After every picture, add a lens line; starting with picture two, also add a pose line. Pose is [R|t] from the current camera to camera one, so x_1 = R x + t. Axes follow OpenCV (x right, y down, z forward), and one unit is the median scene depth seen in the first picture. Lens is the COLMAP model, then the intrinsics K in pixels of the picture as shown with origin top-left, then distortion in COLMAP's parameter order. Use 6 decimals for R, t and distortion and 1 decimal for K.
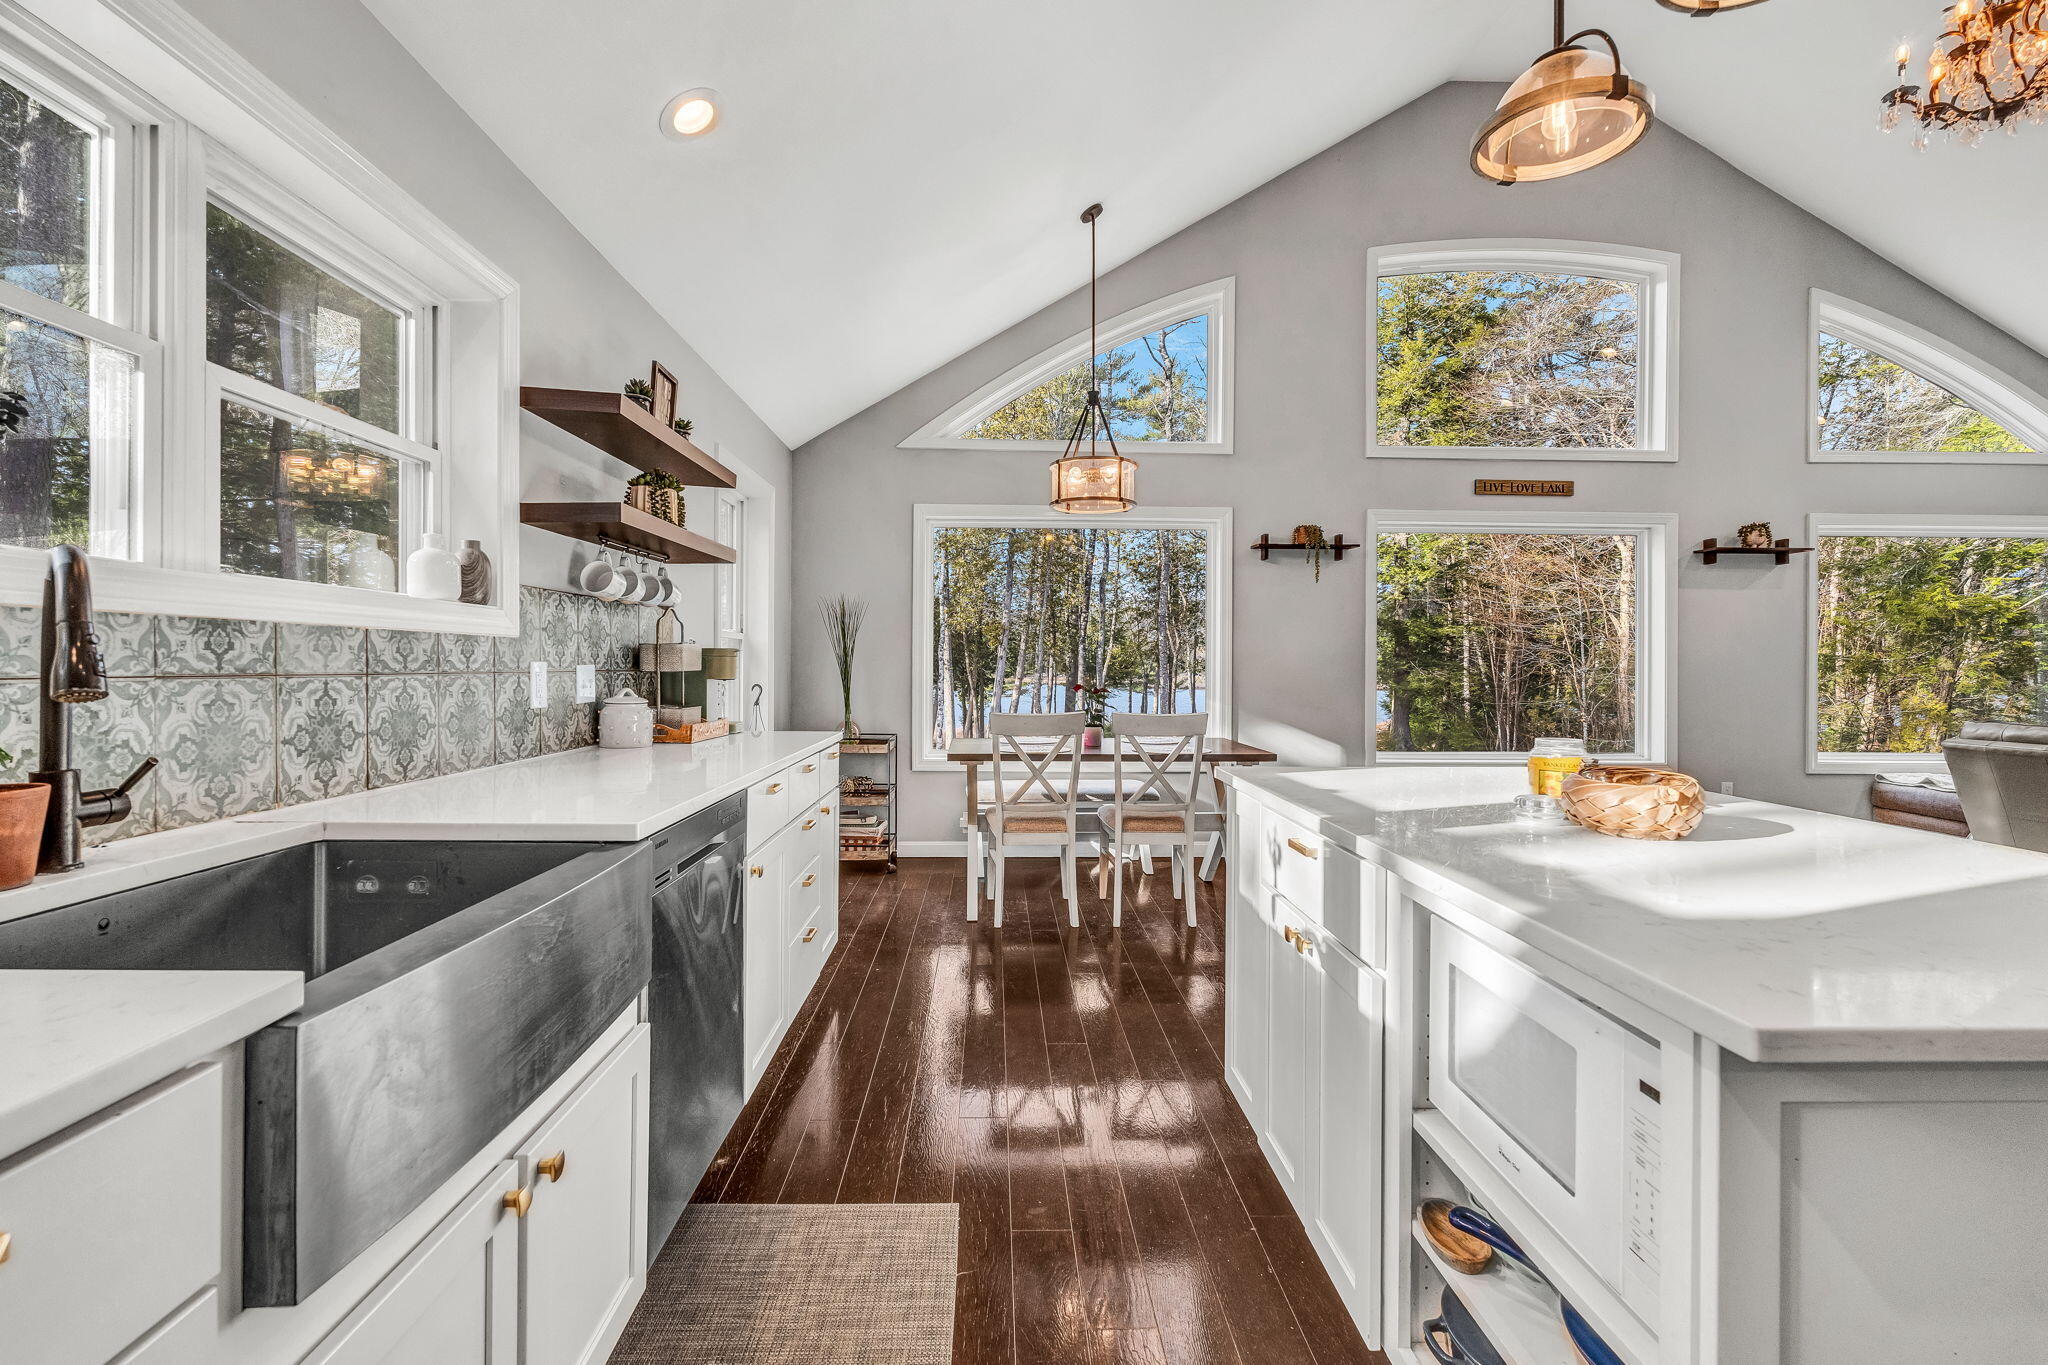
lens RADIAL K [[908.6, 0, 1024.0], [0, 908.6, 682.5], [0, 0, 1]] dist [0.000472, -0.000001]
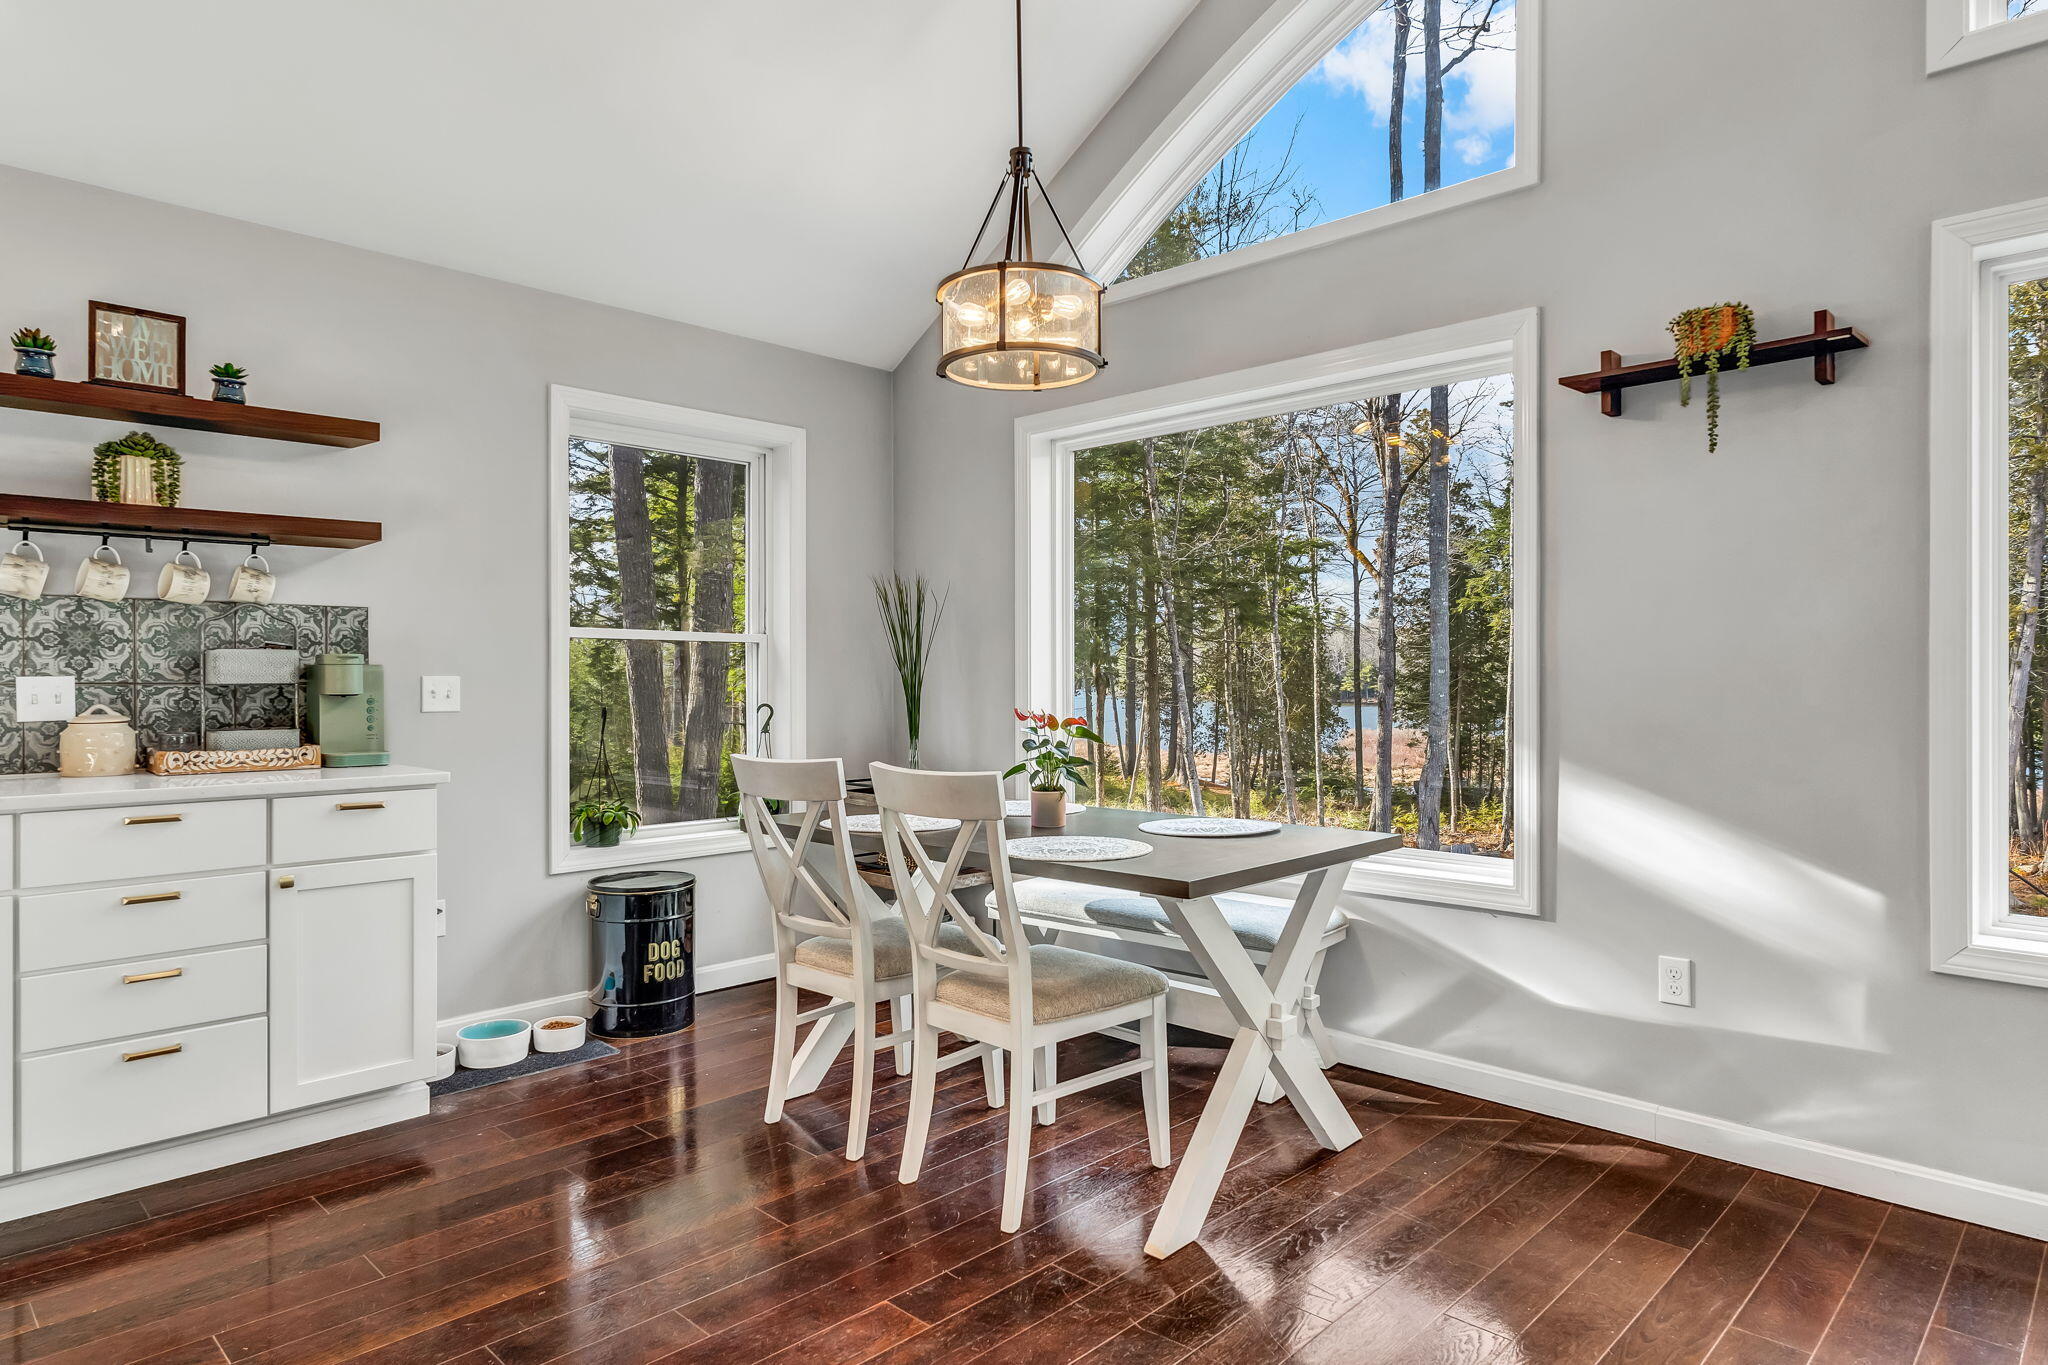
lens RADIAL K [[1158.2, 0, 1024.0], [0, 1158.2, 682.5], [0, 0, 1]] dist [0.000713, -0.000082]
pose [[0.678905, 0.004610, -0.734212, 1.183795], [-0.014666, 0.999866, -0.007284, -0.024259], [0.734080, 0.015713, 0.678882, 1.185548]]
